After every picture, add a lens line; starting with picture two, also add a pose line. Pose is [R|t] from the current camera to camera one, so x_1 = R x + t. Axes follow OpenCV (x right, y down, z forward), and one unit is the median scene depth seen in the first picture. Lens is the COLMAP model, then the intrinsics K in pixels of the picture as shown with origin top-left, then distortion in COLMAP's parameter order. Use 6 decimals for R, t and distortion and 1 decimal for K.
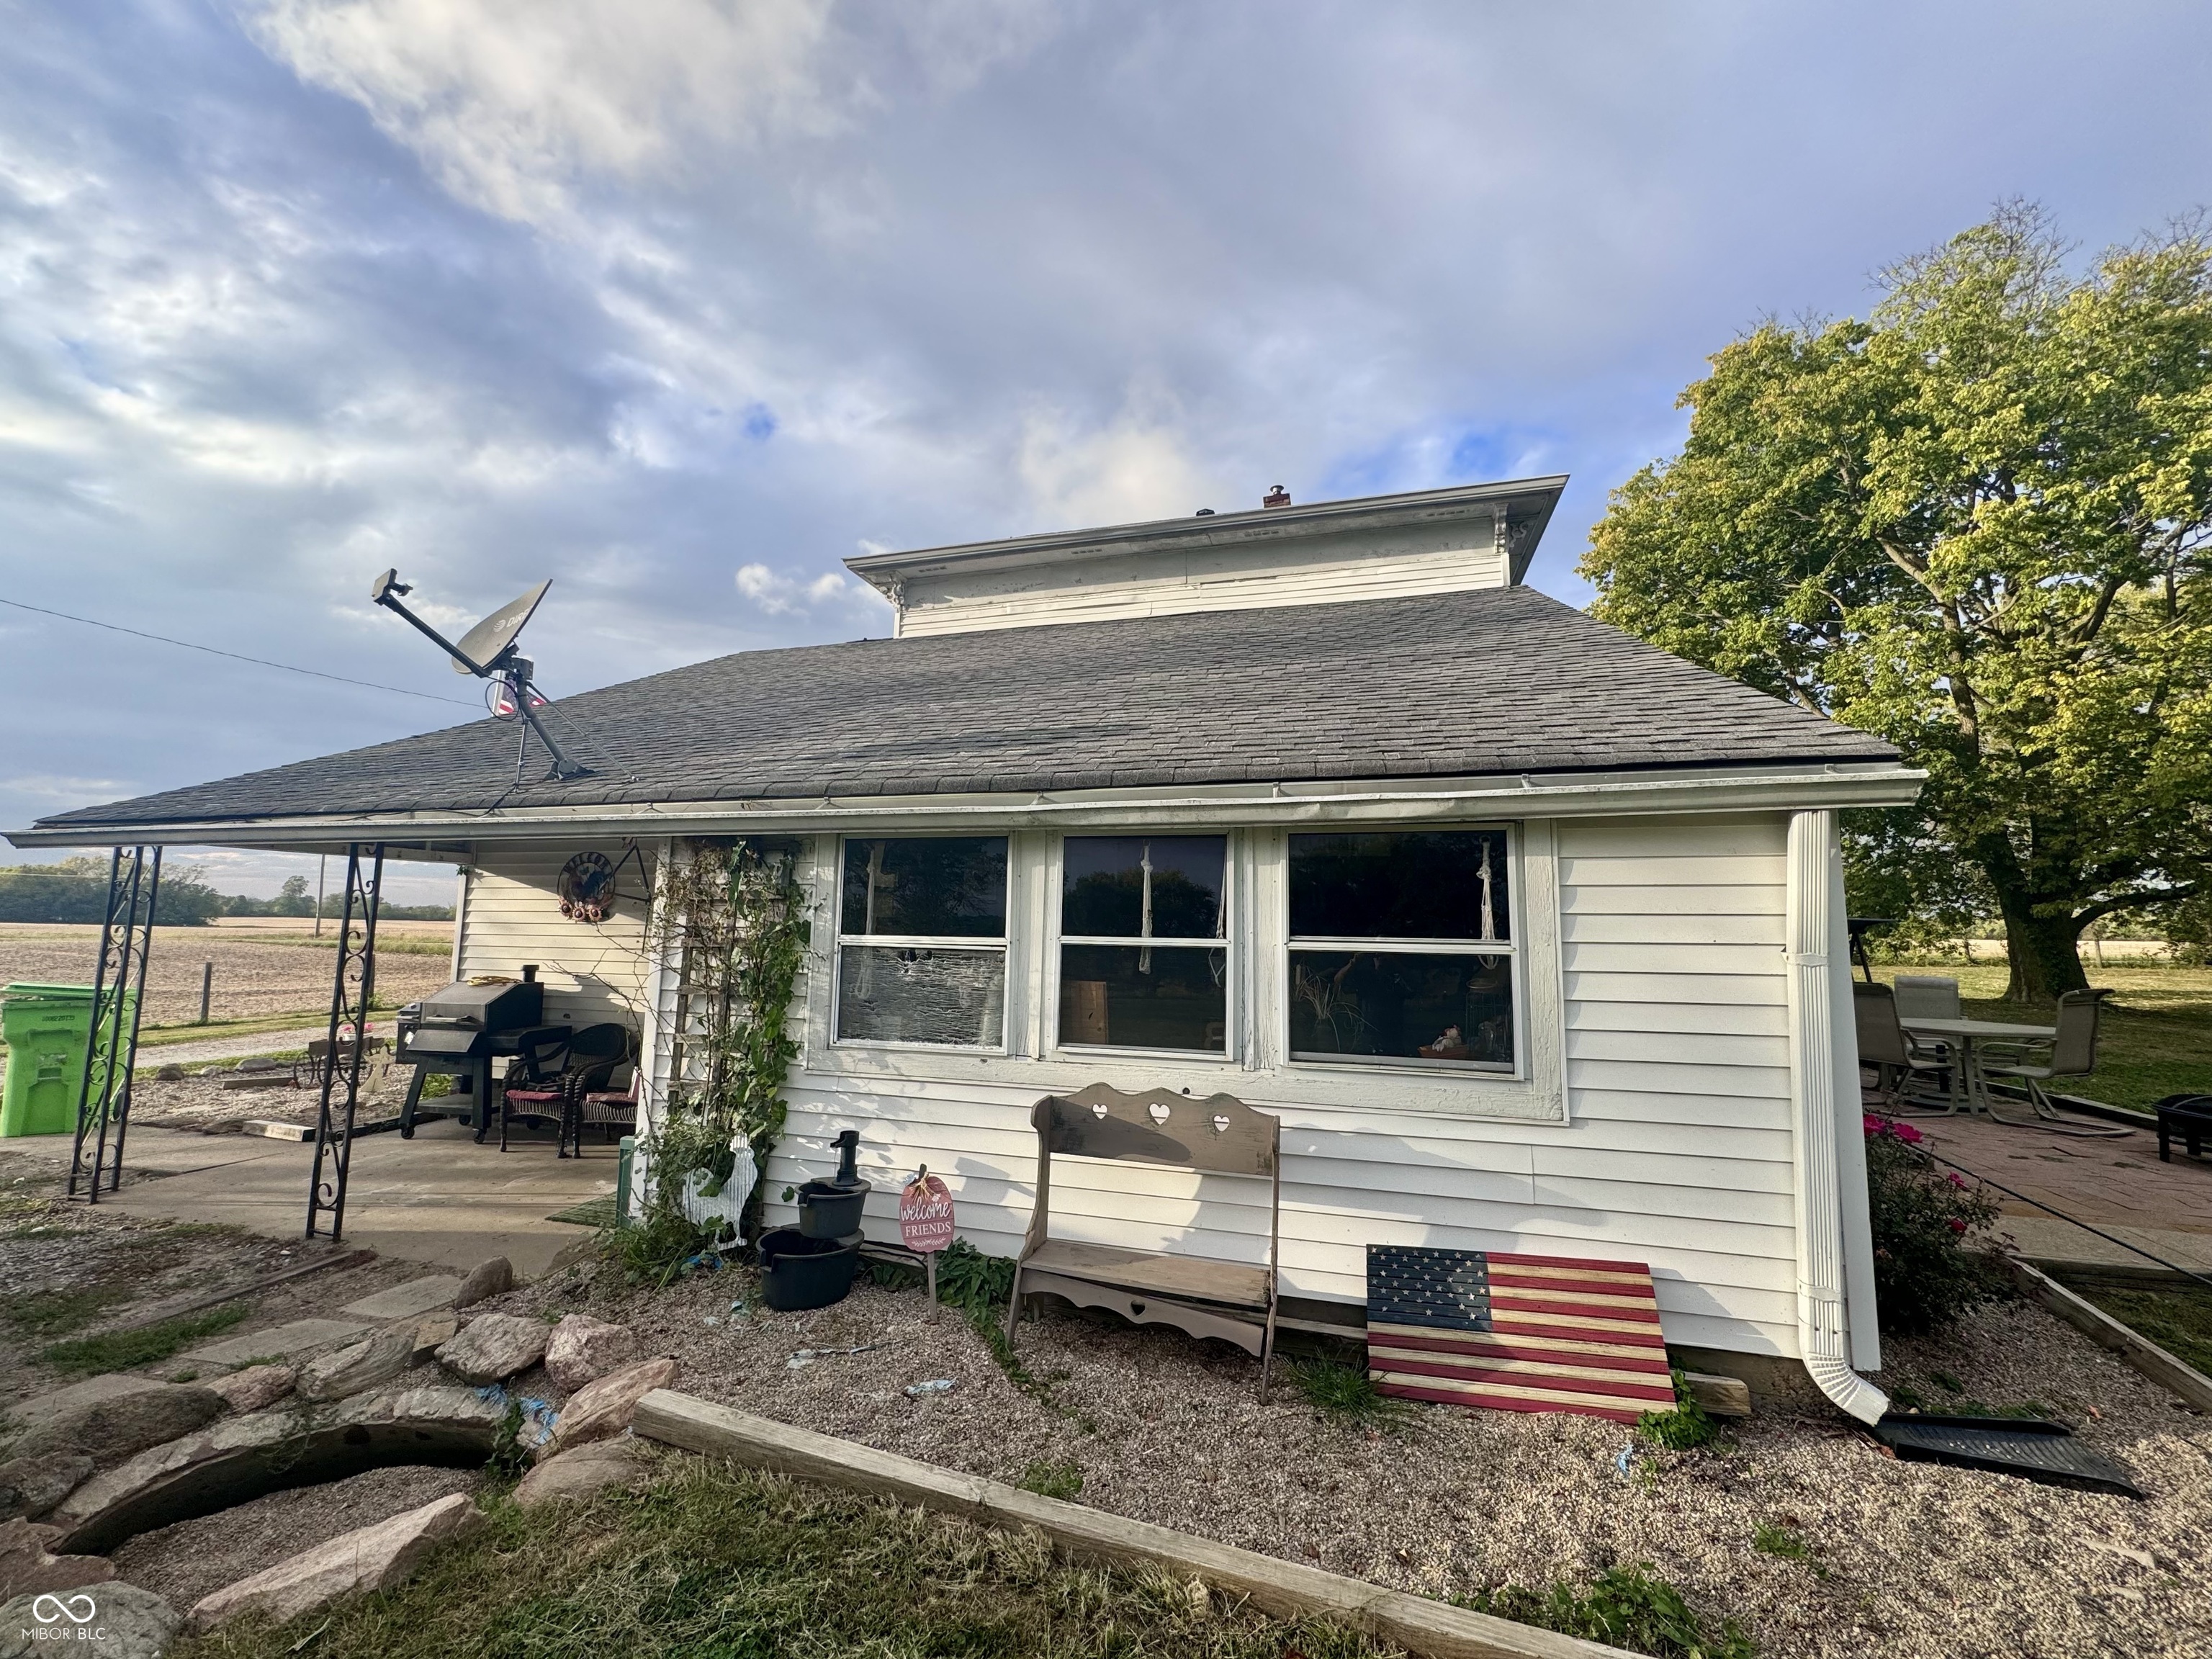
lens RADIAL K [[886.6, 0, 1112.0], [0, 886.6, 838.5], [0, 0, 1]] dist [-0.004128, -0.000232]
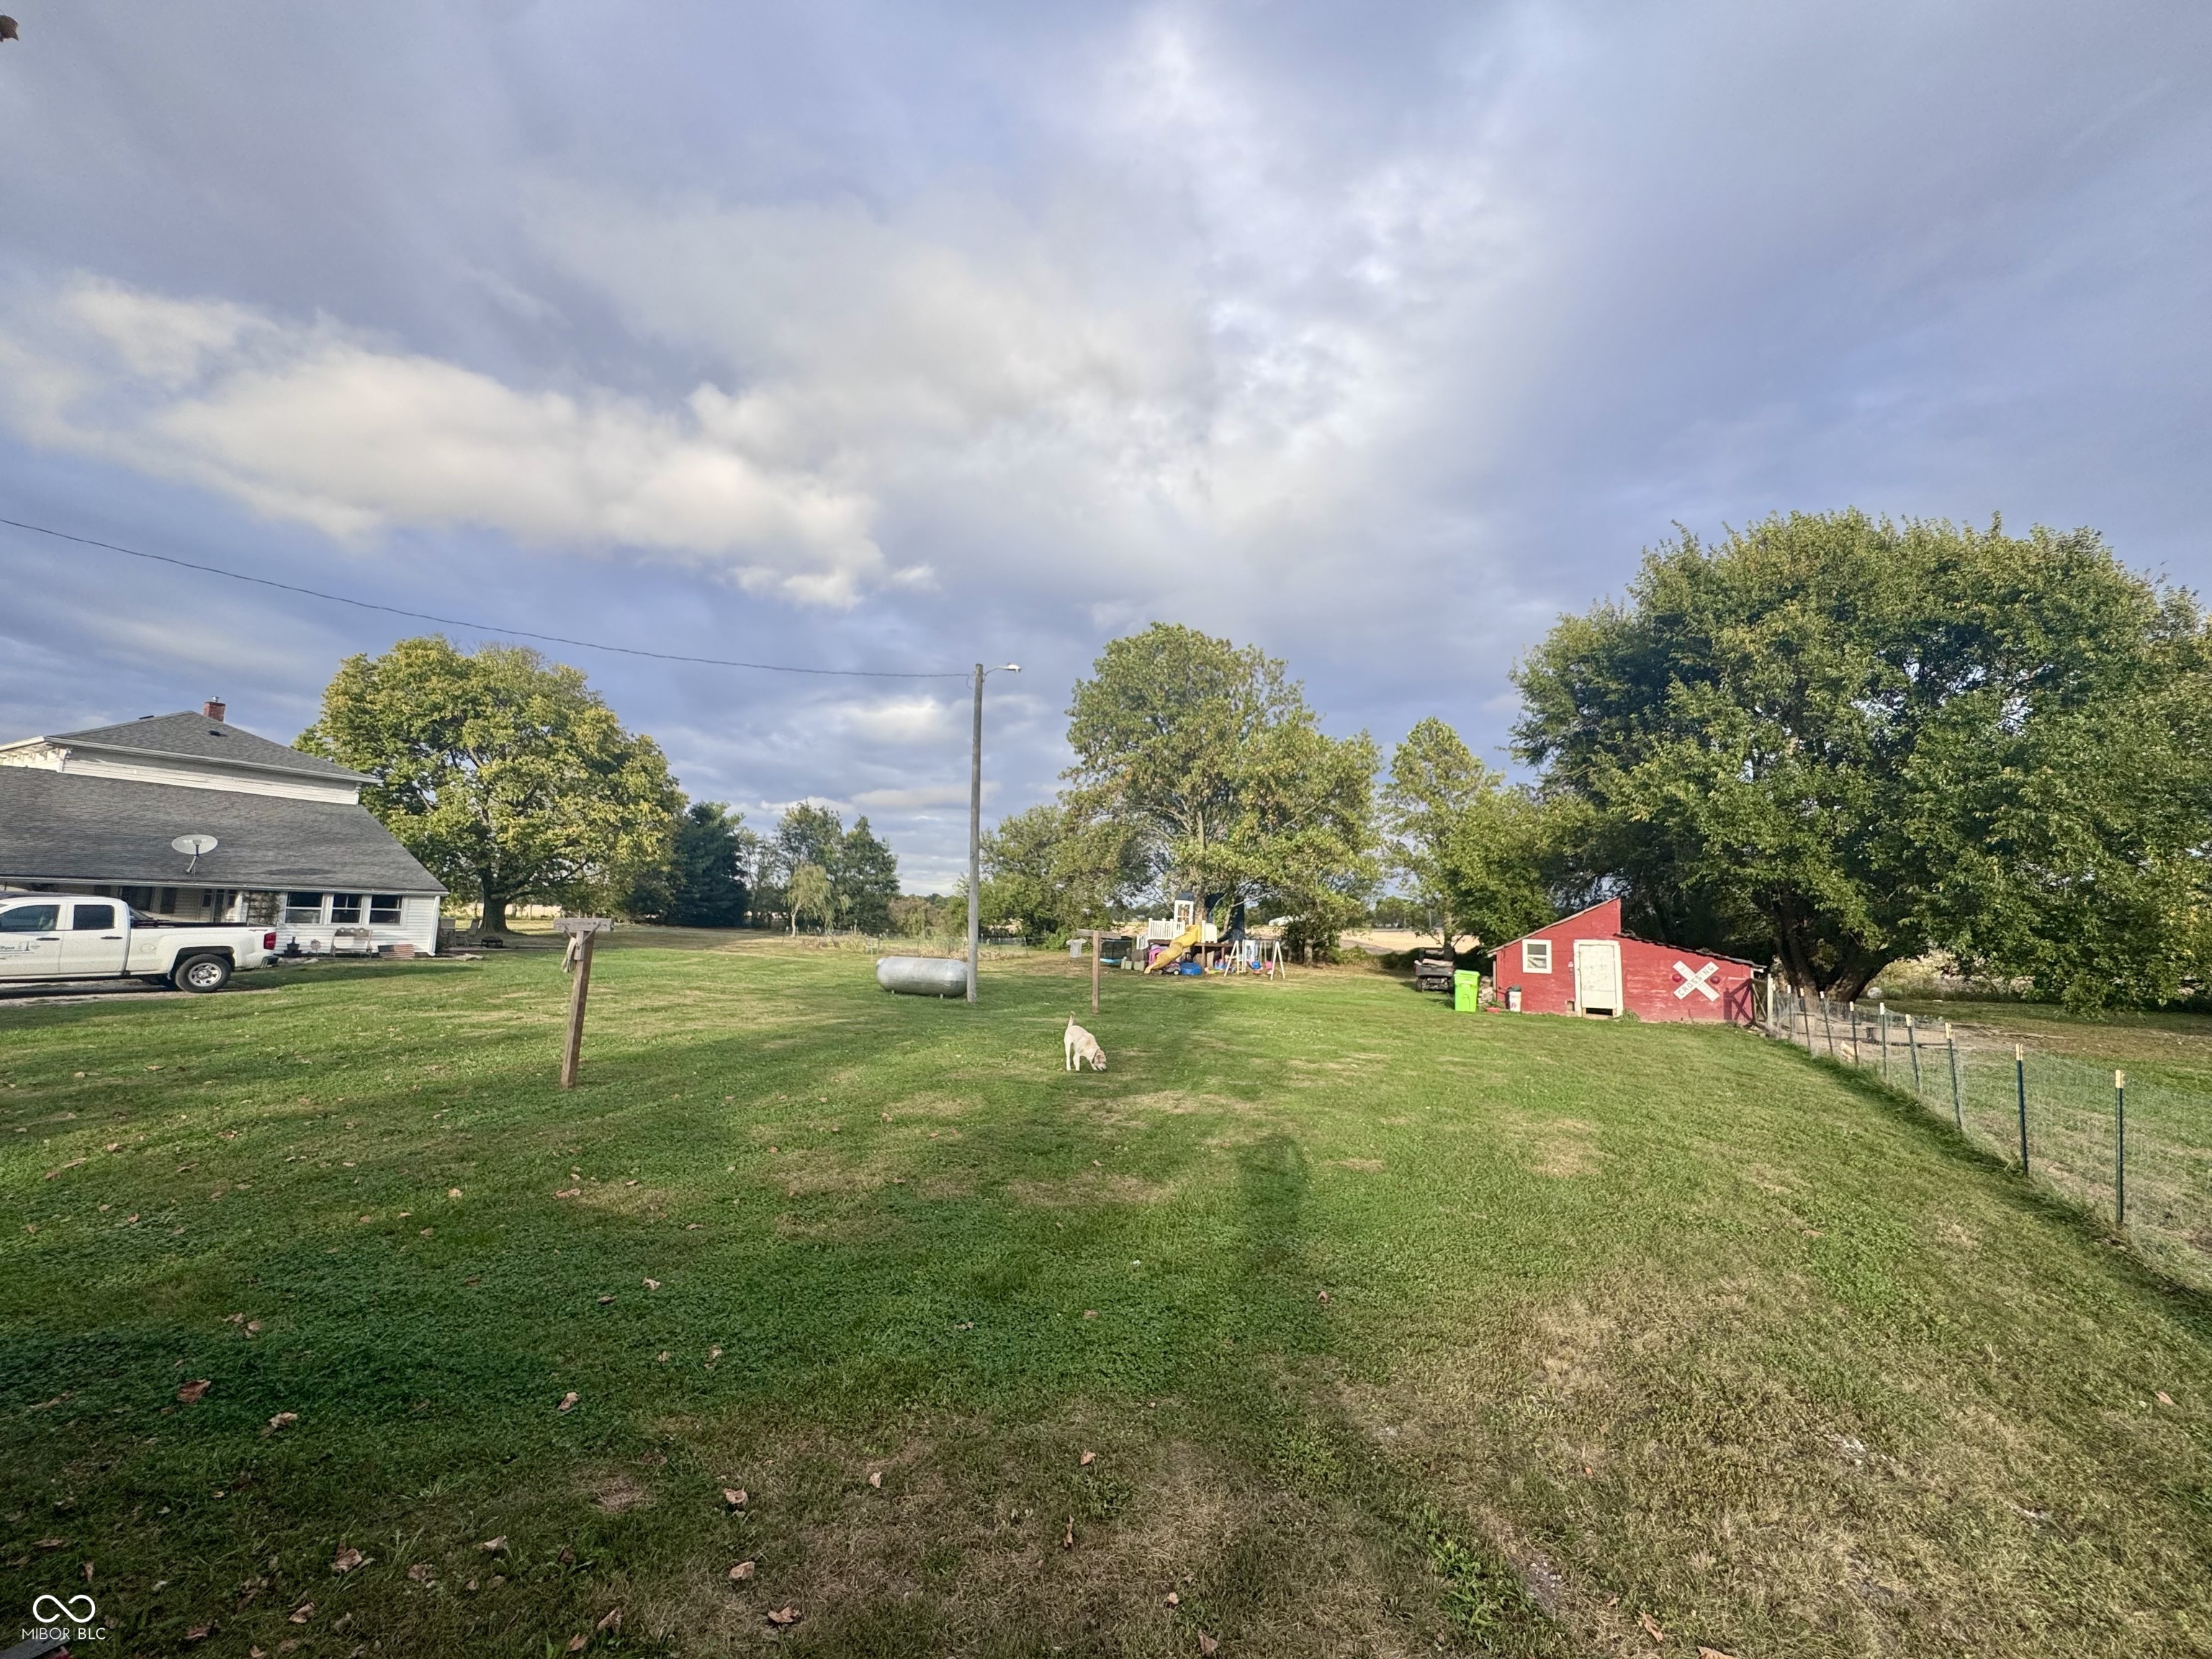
lens RADIAL K [[886.6, 0, 1109.6], [0, 886.6, 839.8], [0, 0, 1]] dist [-0.004128, -0.000232]
pose [[0.204649, 0.080731, 0.975500, -6.064949], [-0.124264, 0.990672, -0.055918, -0.851197], [-0.970916, -0.109776, 0.212772, -6.850812]]
